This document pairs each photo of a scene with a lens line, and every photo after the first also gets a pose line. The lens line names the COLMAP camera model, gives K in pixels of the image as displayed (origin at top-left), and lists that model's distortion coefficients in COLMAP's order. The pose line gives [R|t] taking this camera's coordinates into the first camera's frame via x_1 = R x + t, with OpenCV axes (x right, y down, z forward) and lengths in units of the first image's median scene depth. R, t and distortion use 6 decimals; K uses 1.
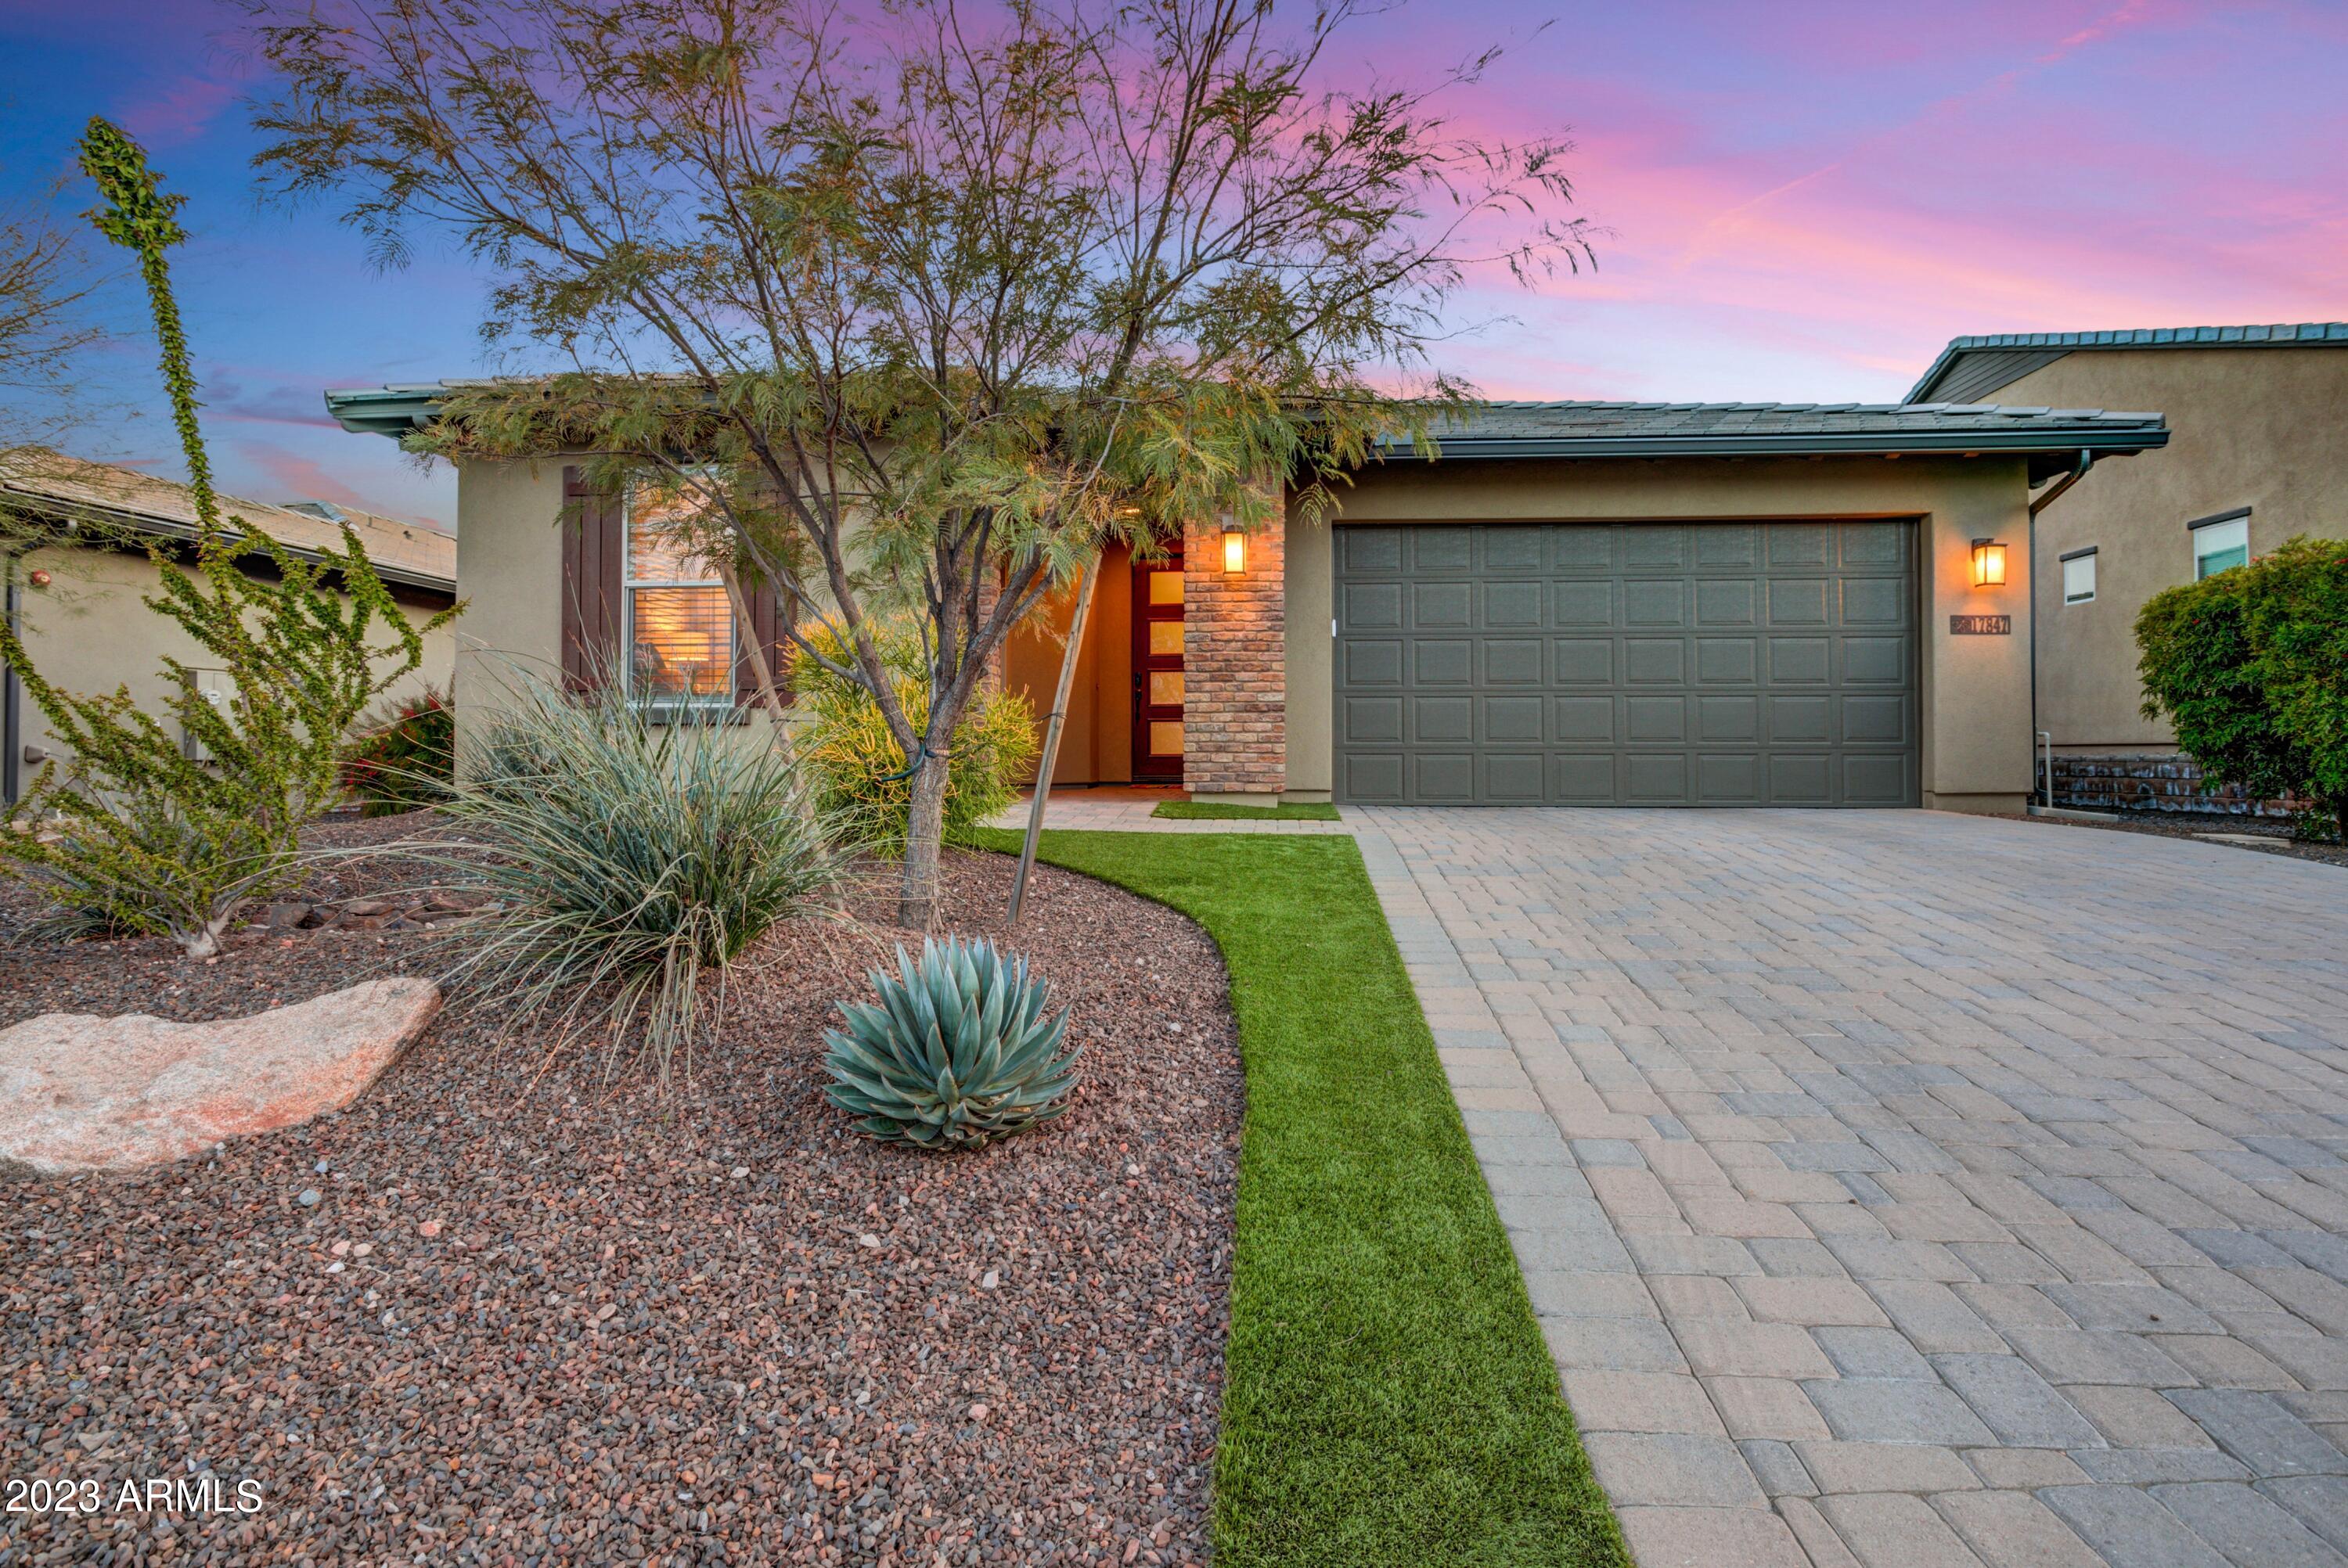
lens RADIAL K [[1151.5, 0, 1174.0], [0, 1151.5, 784.0], [0, 0, 1]] dist [-0.002022, 0.000303]
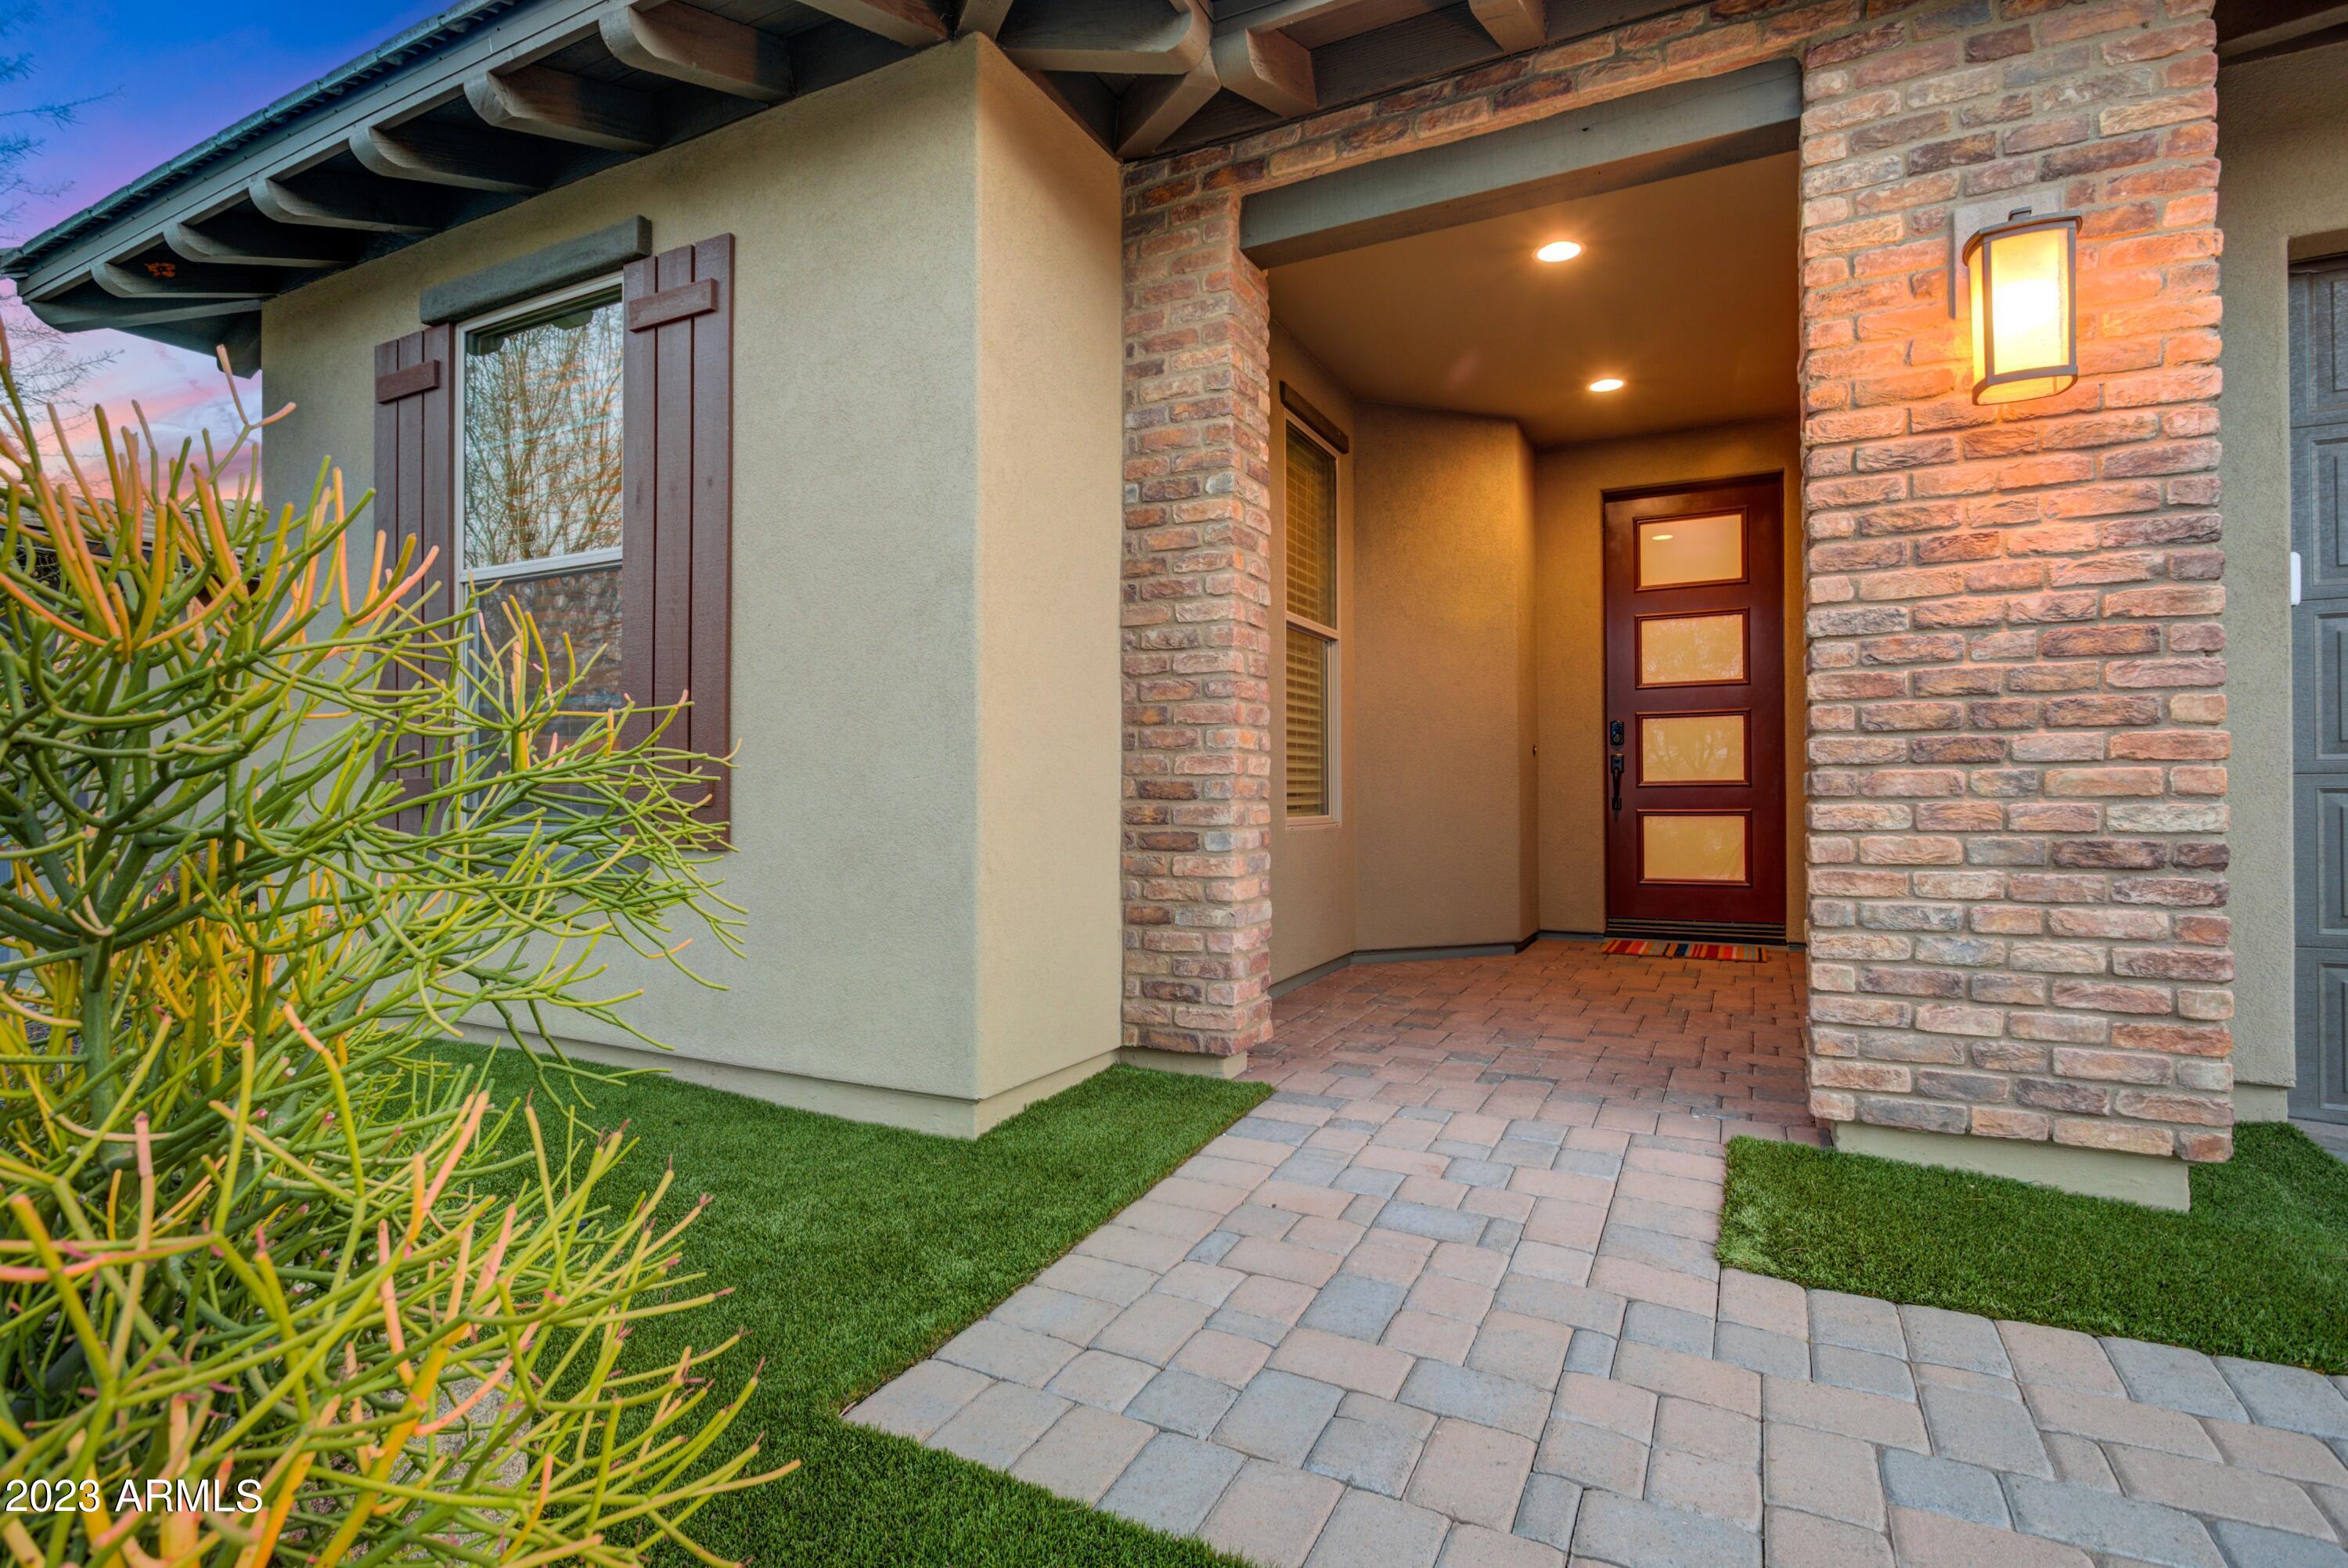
lens RADIAL K [[1151.5, 0, 1174.0], [0, 1151.5, 784.0], [0, 0, 1]] dist [-0.002022, 0.000303]
pose [[0.929121, -0.008901, -0.369669, -0.036259], [-0.003461, 0.999457, -0.032764, -0.073539], [0.369760, 0.031721, 0.928586, 0.650598]]
